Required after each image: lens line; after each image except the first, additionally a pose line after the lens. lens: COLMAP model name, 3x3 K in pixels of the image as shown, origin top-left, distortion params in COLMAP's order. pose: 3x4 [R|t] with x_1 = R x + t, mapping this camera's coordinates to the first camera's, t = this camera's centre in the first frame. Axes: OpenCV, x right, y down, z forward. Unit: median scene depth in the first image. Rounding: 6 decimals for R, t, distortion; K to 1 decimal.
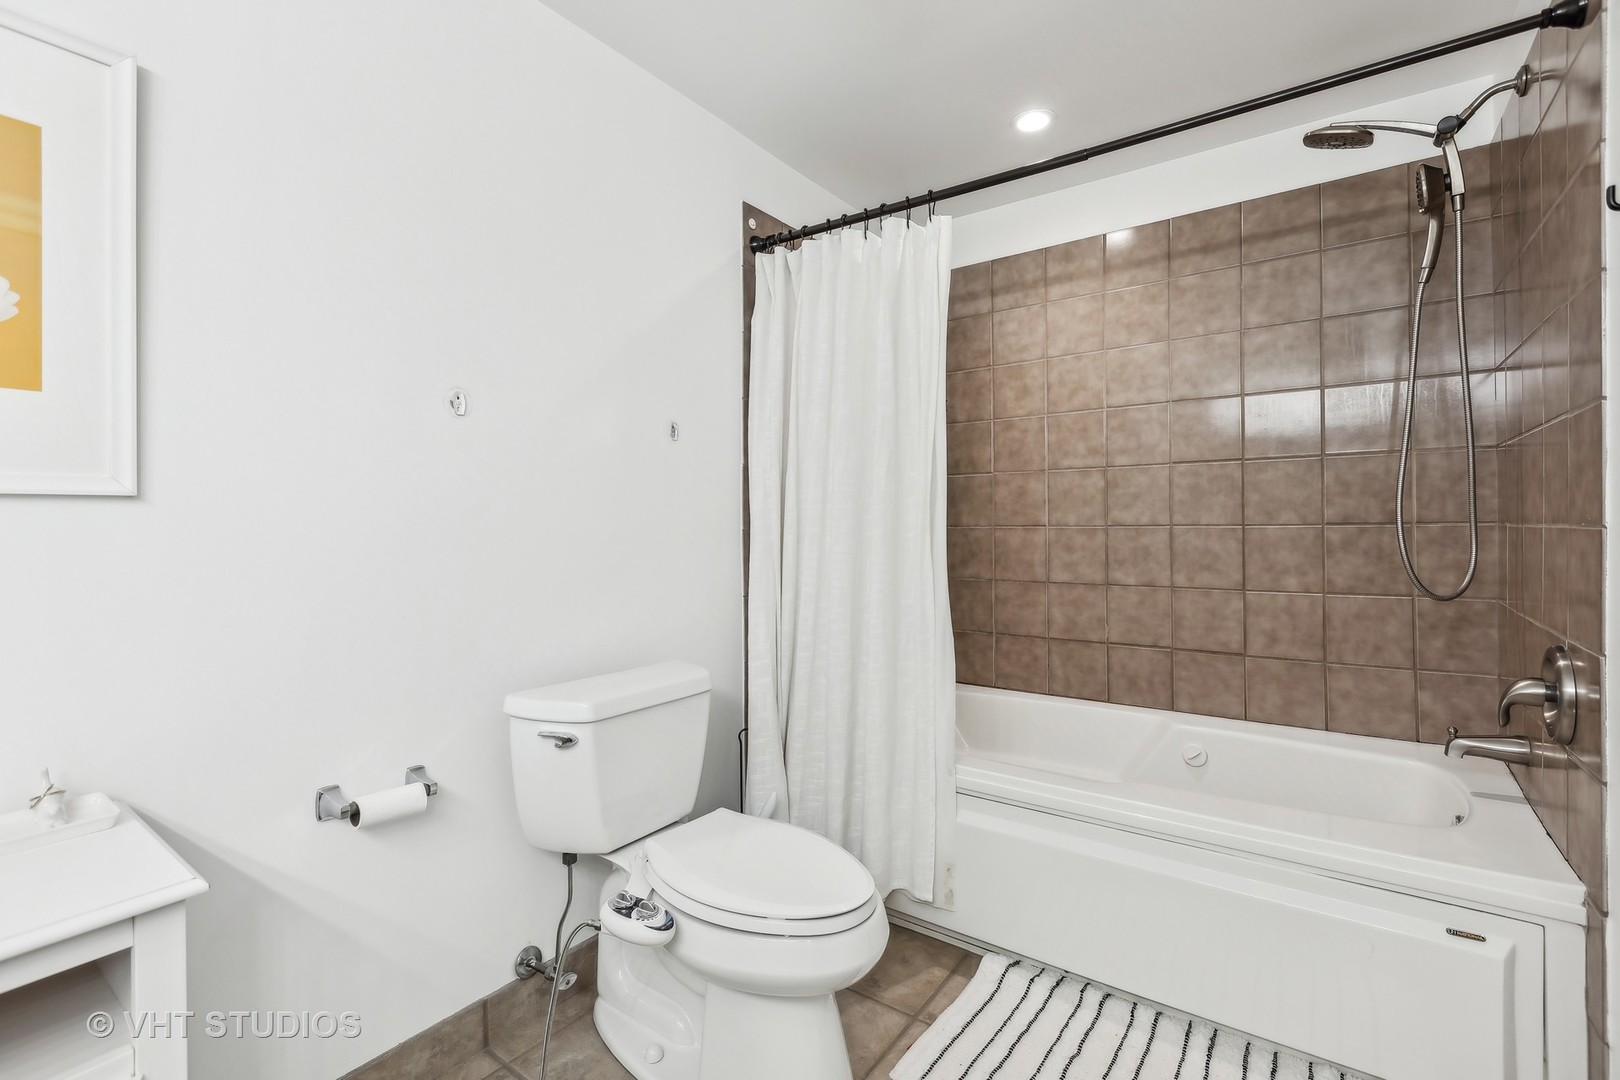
lens RADIAL K [[727.1, 0, 800.6], [0, 727.1, 514.0], [0, 0, 1]] dist [0.001625, -0.002338]
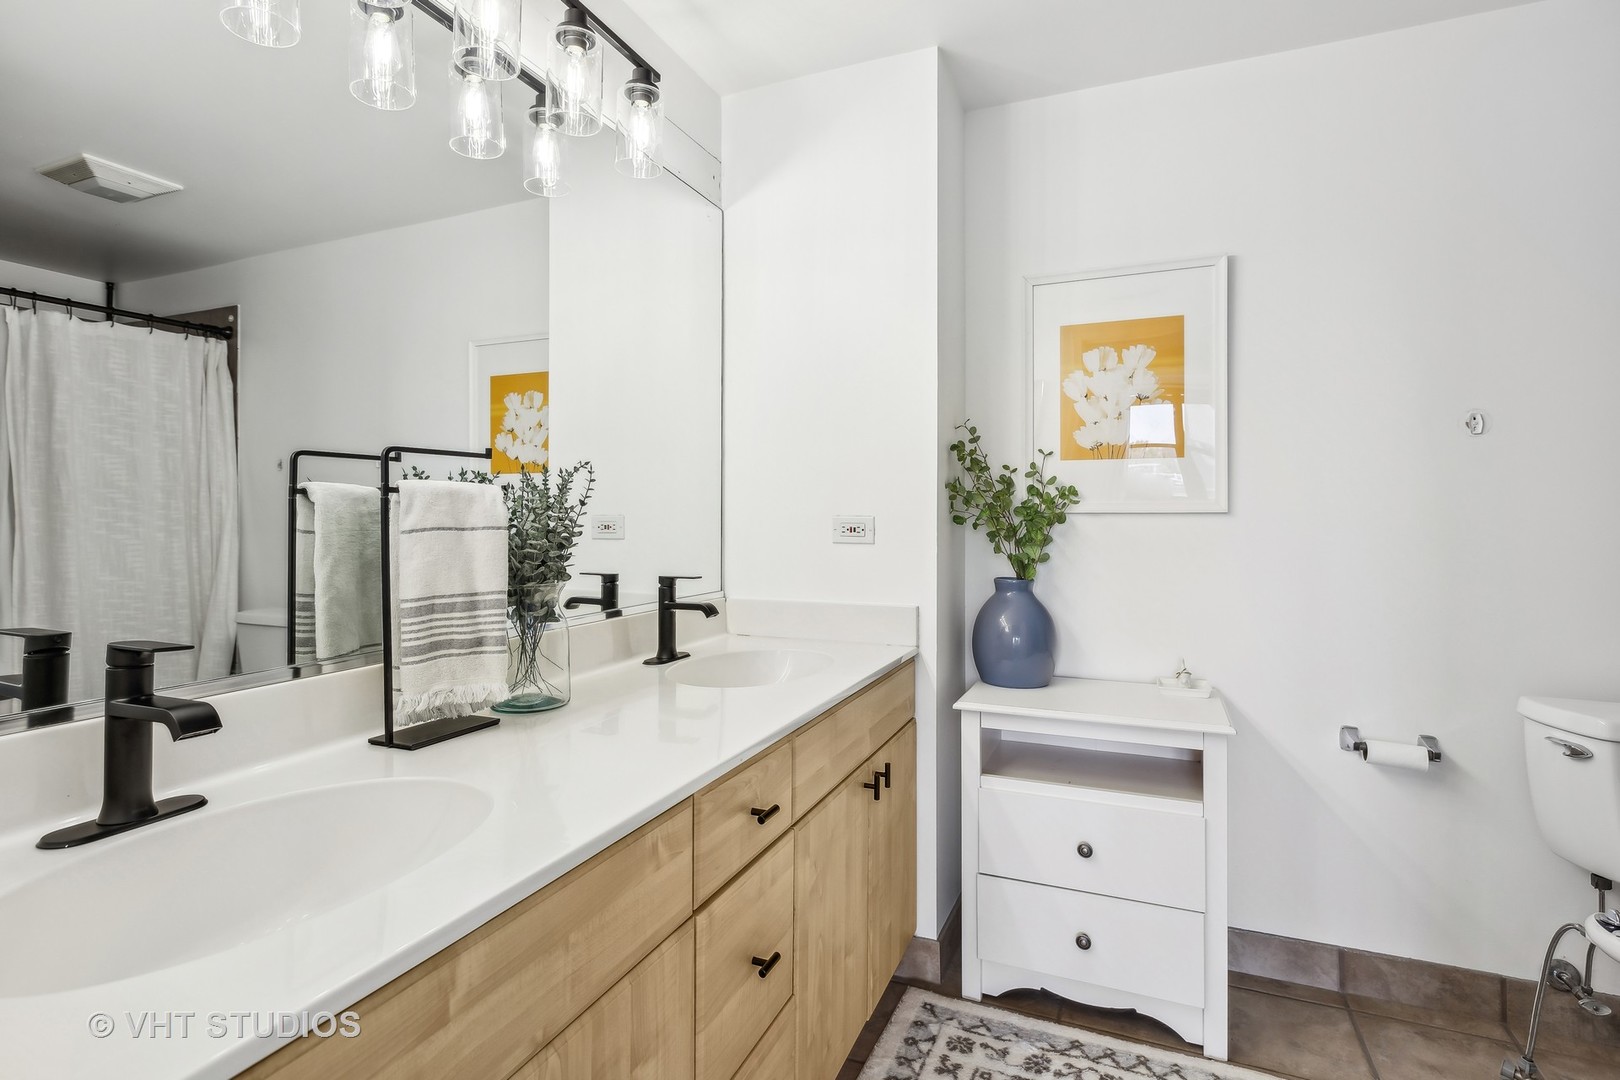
lens RADIAL K [[788.7, 0, 810.1], [0, 788.7, 528.8], [0, 0, 1]] dist [-0.004451, -0.000483]
pose [[0.251699, 0.029048, -0.967370, 0.445375], [0.009462, 0.999428, 0.032472, -0.040797], [0.967759, -0.017327, 0.251280, -0.289124]]
